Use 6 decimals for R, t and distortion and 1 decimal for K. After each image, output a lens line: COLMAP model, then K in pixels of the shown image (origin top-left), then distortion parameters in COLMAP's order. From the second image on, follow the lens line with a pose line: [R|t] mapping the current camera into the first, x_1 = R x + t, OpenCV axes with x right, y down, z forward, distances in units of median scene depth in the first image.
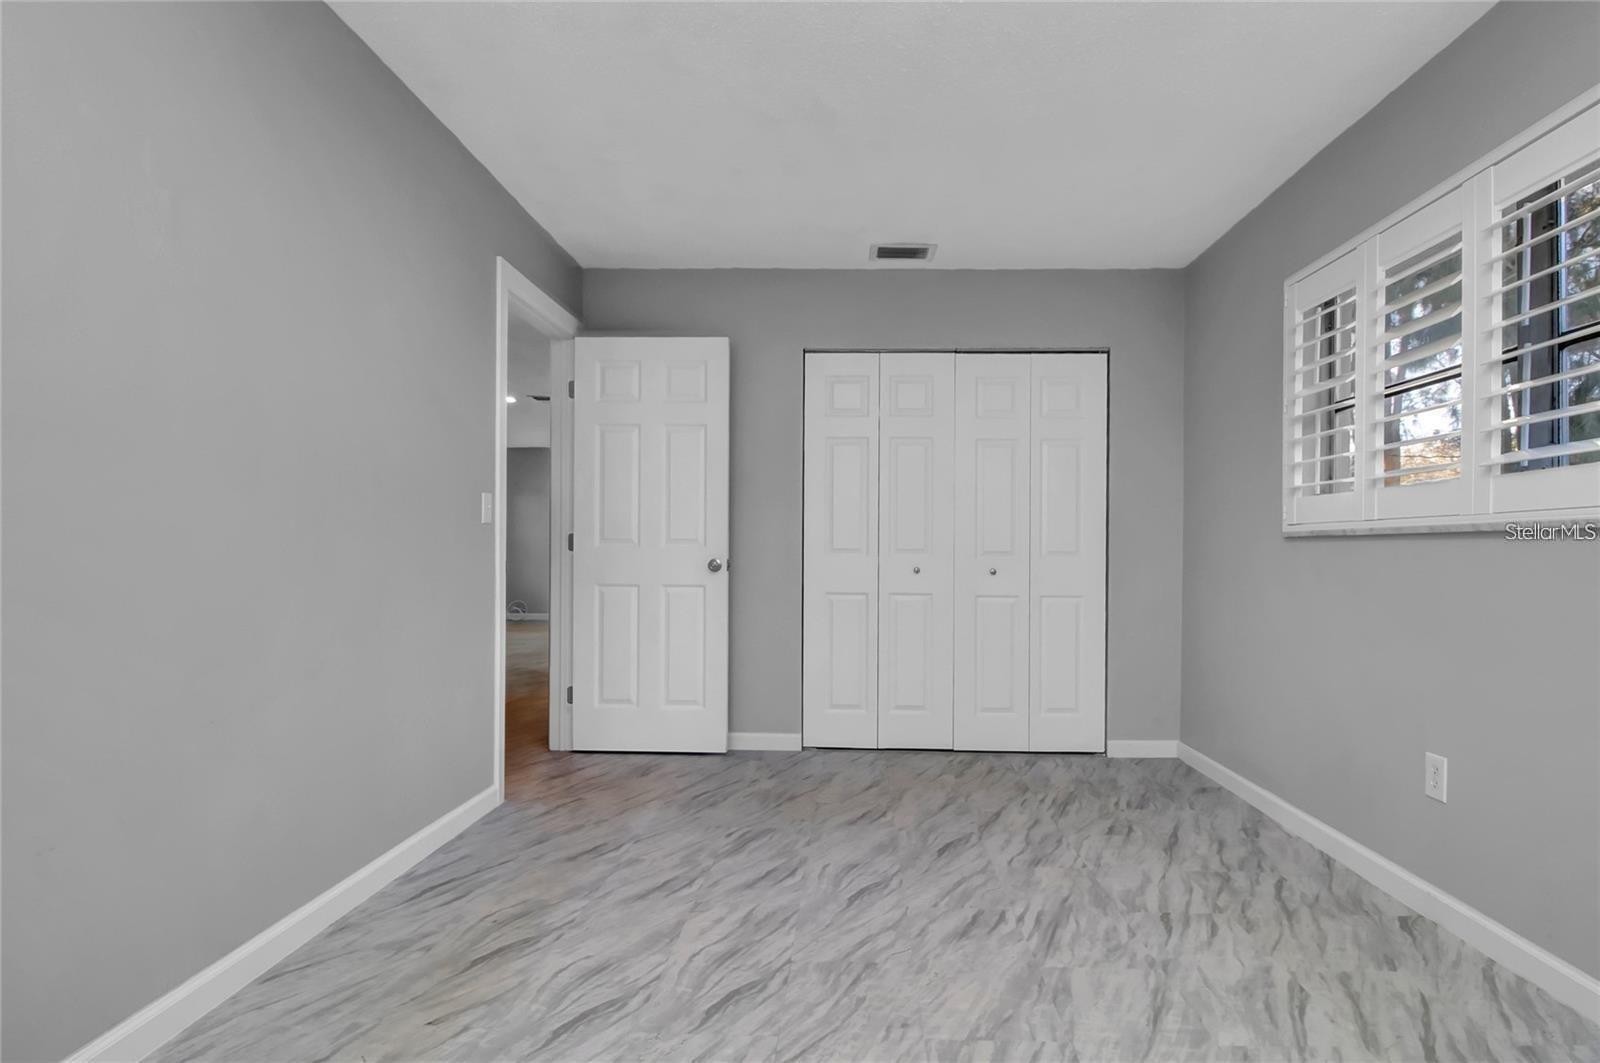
lens RADIAL K [[748.1, 0, 800.0], [0, 748.1, 531.5], [0, 0, 1]] dist [-0.033717, -0.001018]
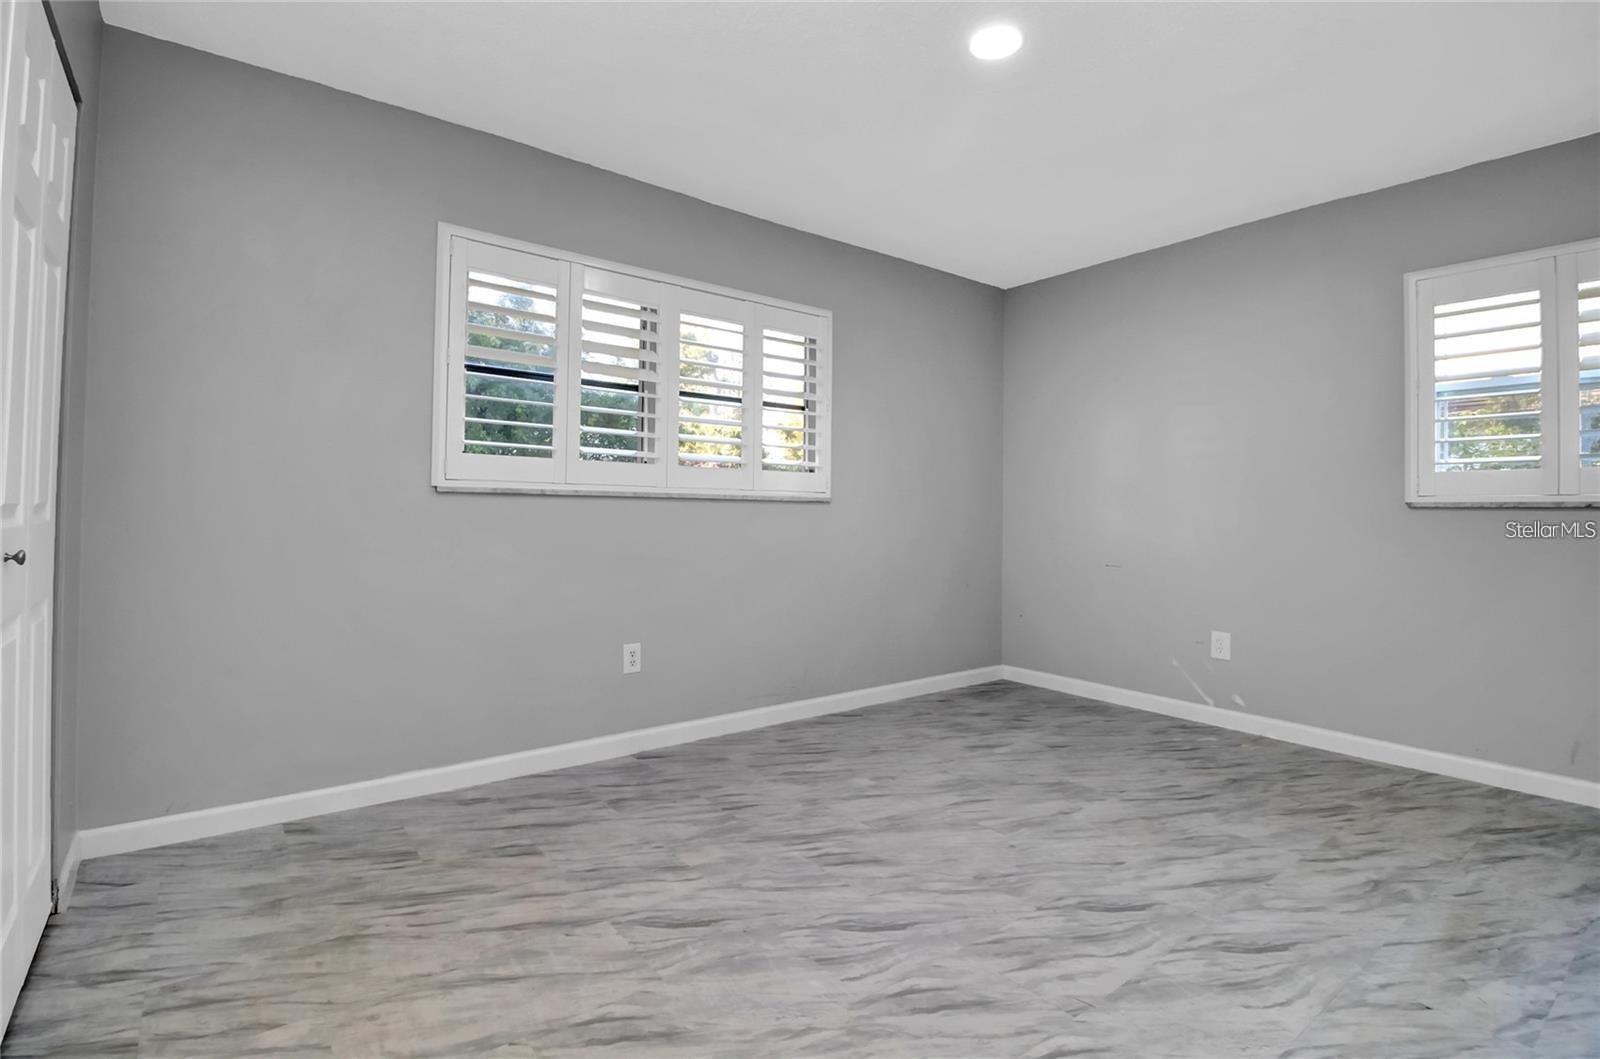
lens RADIAL K [[748.1, 0, 800.0], [0, 748.1, 529.5], [0, 0, 1]] dist [-0.033717, -0.001018]
pose [[-0.652158, -0.035070, 0.757272, -0.490085], [-0.032247, 0.999309, 0.018508, 0.030169], [-0.757397, -0.012349, -0.652838, 1.681701]]
